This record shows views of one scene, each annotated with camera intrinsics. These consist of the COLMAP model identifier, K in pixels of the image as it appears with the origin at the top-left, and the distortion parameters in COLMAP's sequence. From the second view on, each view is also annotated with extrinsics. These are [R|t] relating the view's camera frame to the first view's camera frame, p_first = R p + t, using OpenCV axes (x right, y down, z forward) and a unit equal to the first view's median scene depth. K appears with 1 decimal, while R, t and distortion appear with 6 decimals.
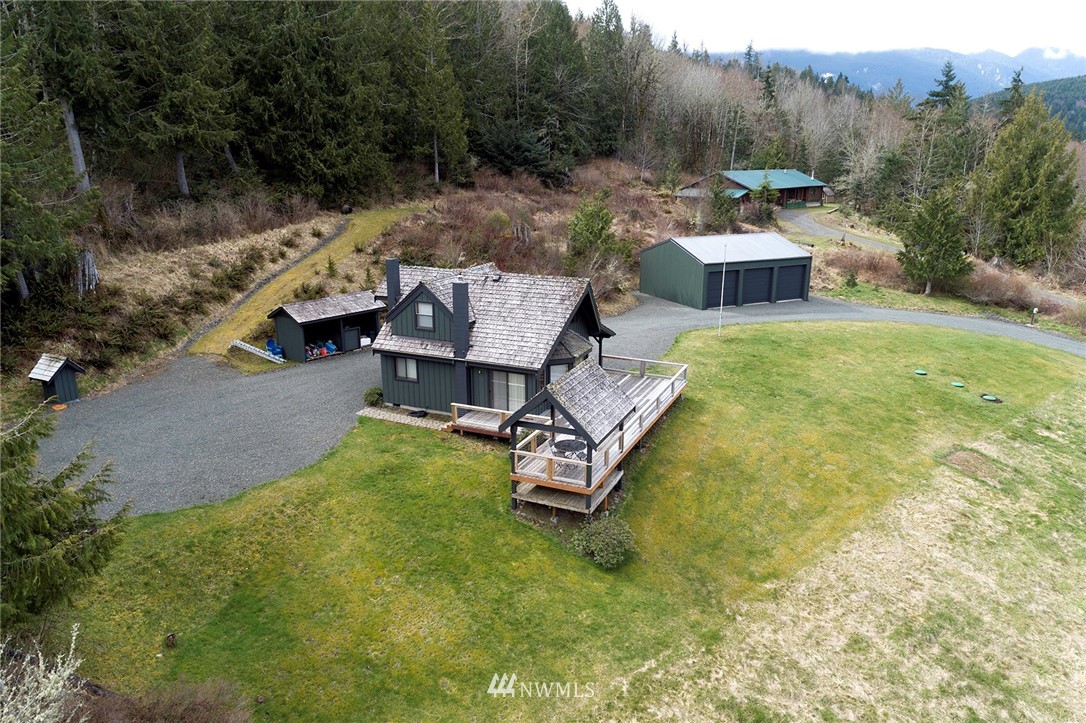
lens RADIAL K [[727.2, 0, 545.8], [0, 727.2, 359.6], [0, 0, 1]] dist [0.022984, 0.006558]
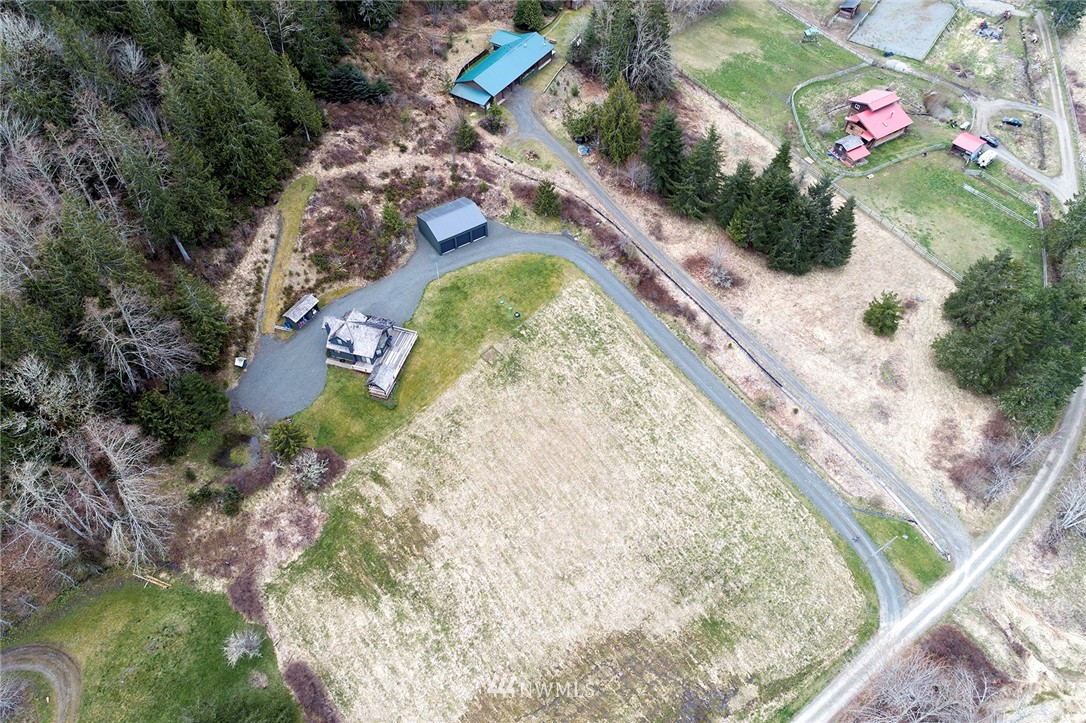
lens RADIAL K [[727.2, 0, 548.4], [0, 727.2, 364.2], [0, 0, 1]] dist [0.022984, 0.006558]
pose [[0.989471, -0.107449, 0.096965, 0.501917], [0.029442, 0.805380, 0.592028, -2.072168], [-0.141706, -0.582939, 0.800063, -2.136184]]
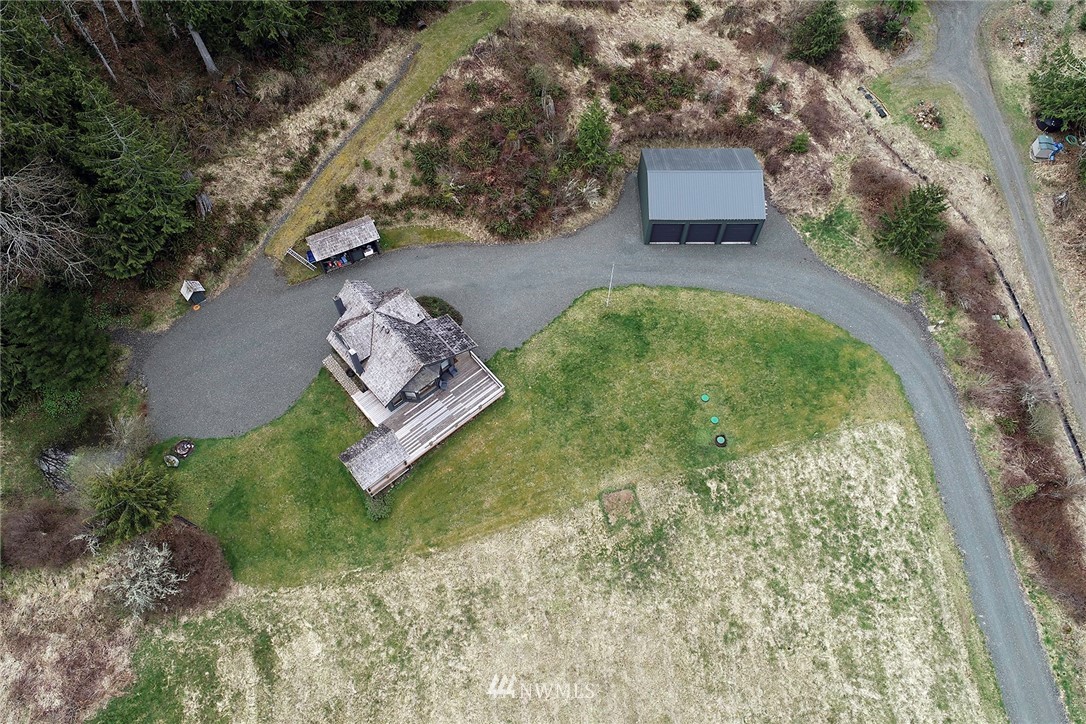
lens RADIAL K [[727.2, 0, 545.7], [0, 727.2, 363.5], [0, 0, 1]] dist [0.022984, 0.006558]
pose [[0.909638, 0.363206, -0.201594, 0.646498], [-0.119022, 0.692835, 0.711206, -1.324886], [0.397986, -0.622946, 0.673458, -0.057426]]
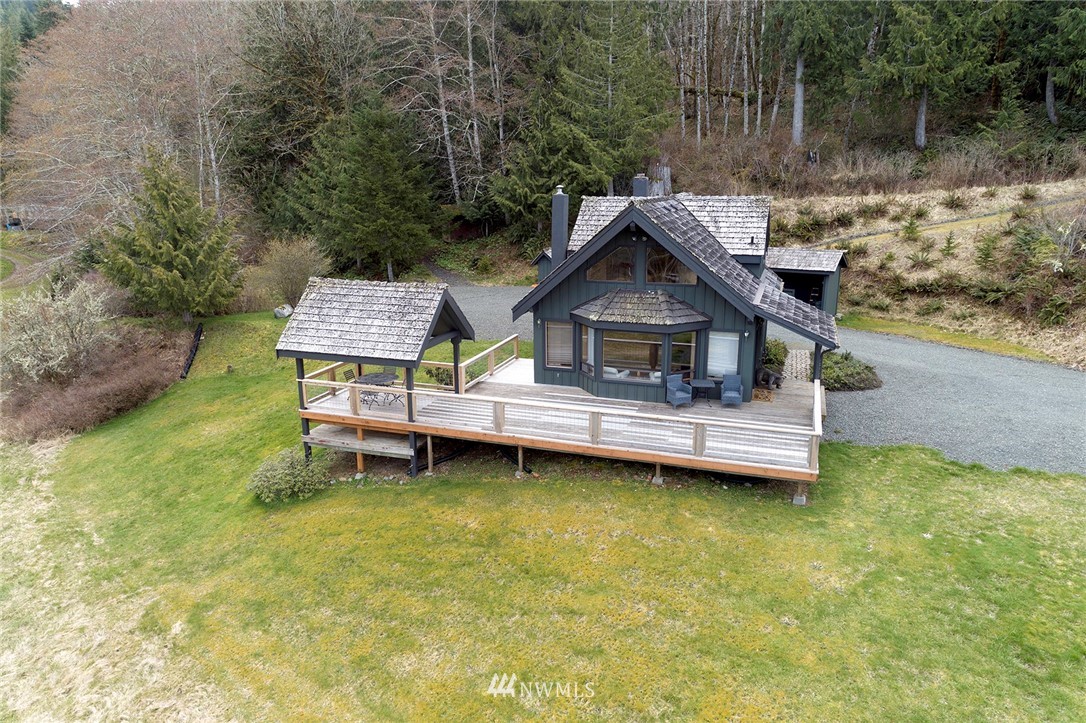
lens RADIAL K [[727.2, 0, 541.1], [0, 727.2, 361.1], [0, 0, 1]] dist [0.022984, 0.006558]
pose [[0.087911, 0.243577, -0.965889, 0.638872], [-0.258921, 0.941902, 0.213962, -0.090742], [0.961889, 0.231280, 0.145871, 0.825754]]
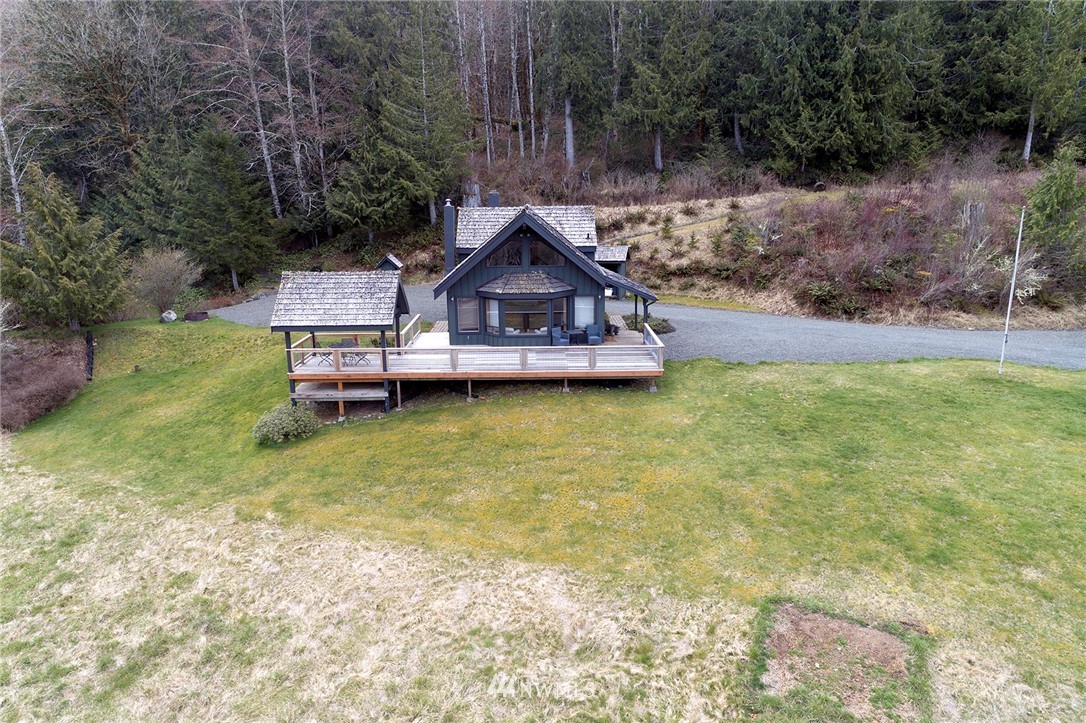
lens RADIAL K [[727.2, 0, 545.2], [0, 727.2, 359.5], [0, 0, 1]] dist [0.022984, 0.006558]
pose [[0.422842, 0.200987, -0.883634, 0.852662], [-0.230582, 0.966863, 0.109579, -0.034507], [0.876377, 0.157415, 0.455174, 0.612779]]
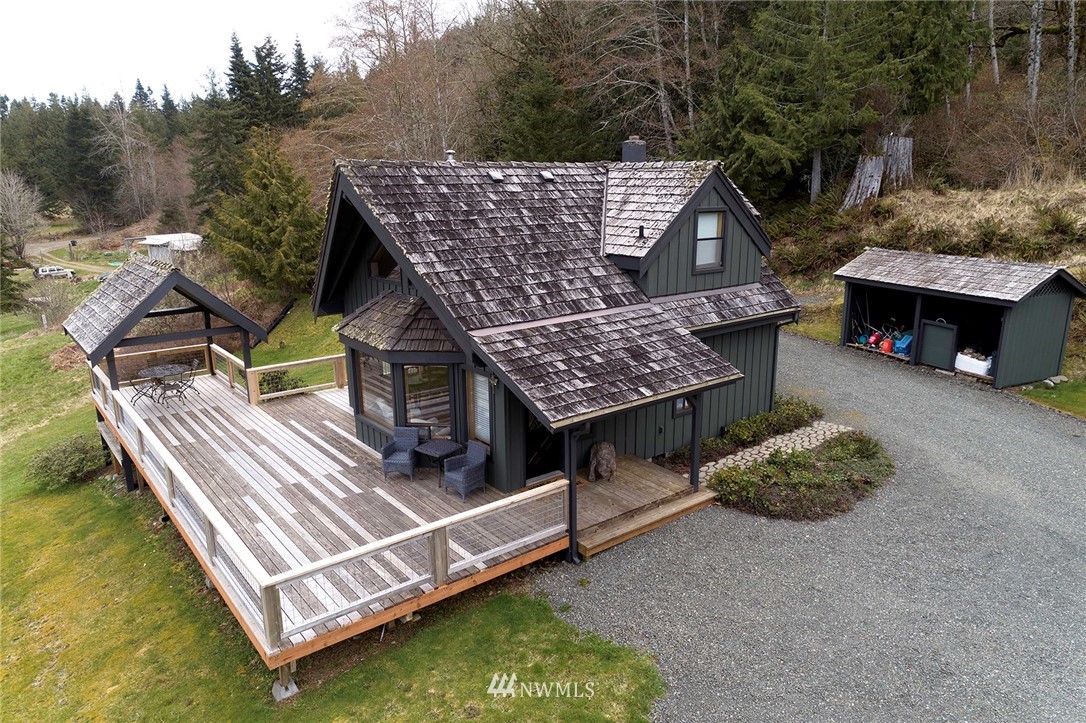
lens RADIAL K [[727.2, 0, 536.3], [0, 727.2, 362.1], [0, 0, 1]] dist [0.022984, 0.006558]
pose [[-0.460543, 0.224198, -0.858857, 0.366185], [-0.226623, 0.905812, 0.357976, -0.171438], [0.858221, 0.359500, -0.366357, 1.221914]]
